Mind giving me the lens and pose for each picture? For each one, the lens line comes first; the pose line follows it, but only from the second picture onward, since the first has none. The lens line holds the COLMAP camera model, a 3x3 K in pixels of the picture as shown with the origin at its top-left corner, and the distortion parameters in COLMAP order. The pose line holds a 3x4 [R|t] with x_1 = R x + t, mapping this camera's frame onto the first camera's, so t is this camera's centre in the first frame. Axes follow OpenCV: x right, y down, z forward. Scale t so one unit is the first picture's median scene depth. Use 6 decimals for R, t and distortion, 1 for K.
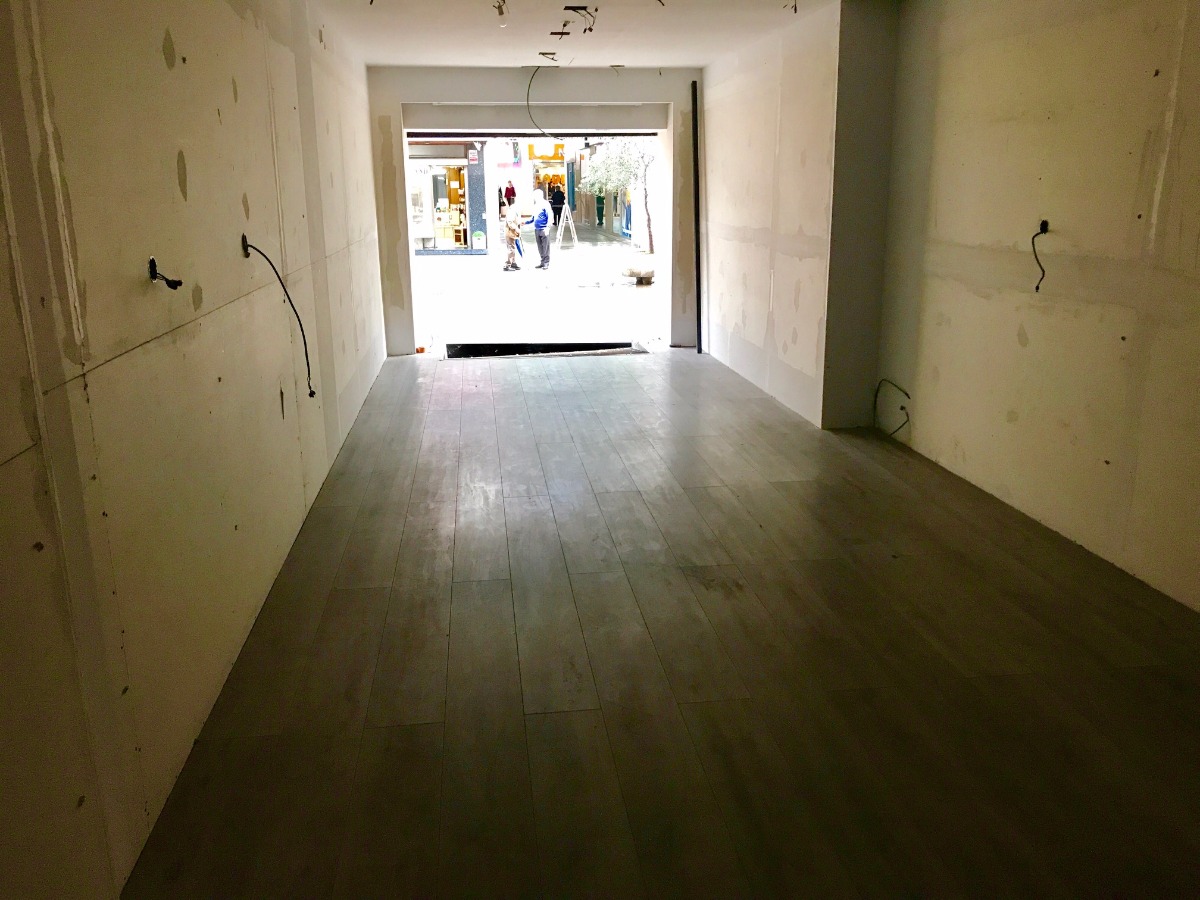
lens RADIAL K [[986.1, 0, 601.5], [0, 986.1, 443.5], [0, 0, 1]] dist [0.092247, -0.126548]
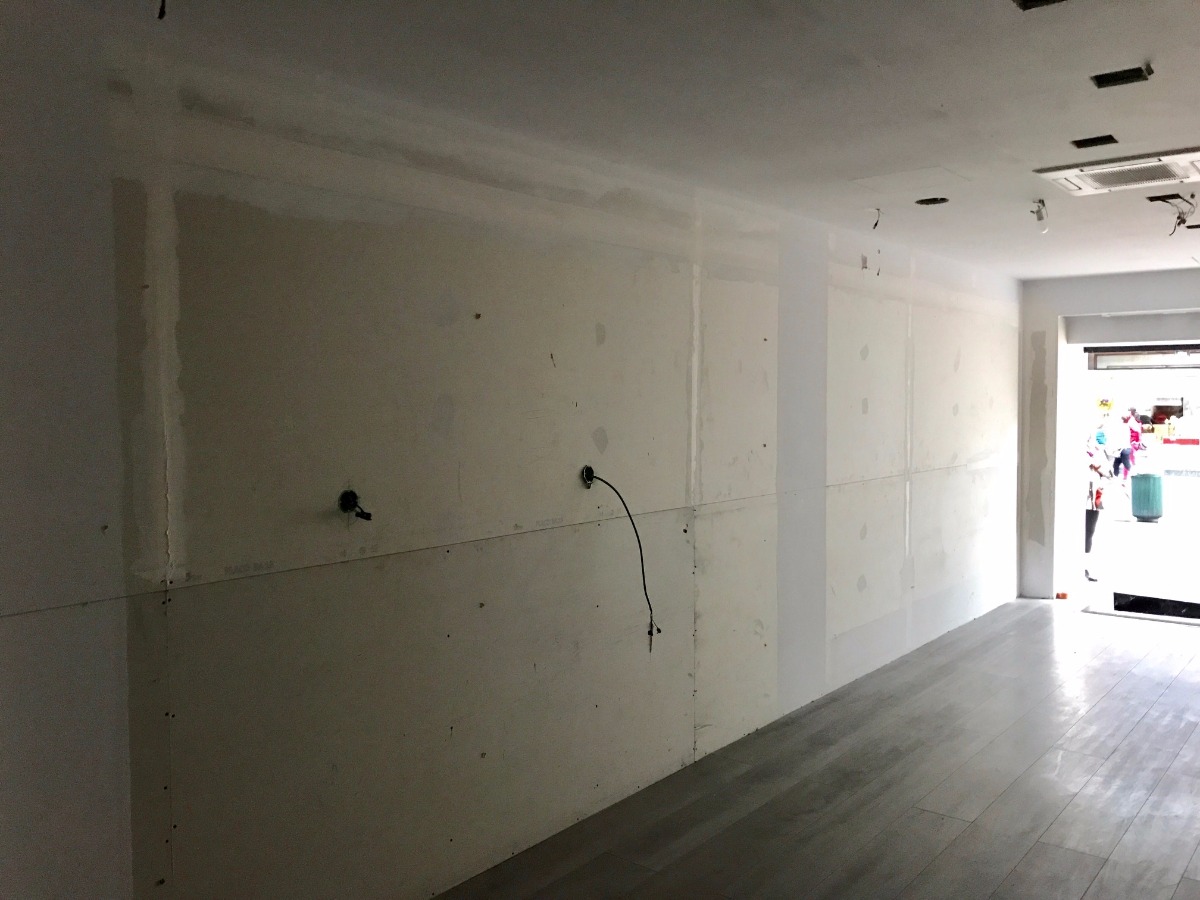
lens RADIAL K [[986.1, 0, 601.5], [0, 986.1, 443.5], [0, 0, 1]] dist [0.092247, -0.126548]
pose [[0.689549, 0.037462, -0.723270, 0.274226], [-0.182707, 0.975358, -0.123670, -0.078441], [0.700814, 0.217423, 0.679402, 0.222619]]
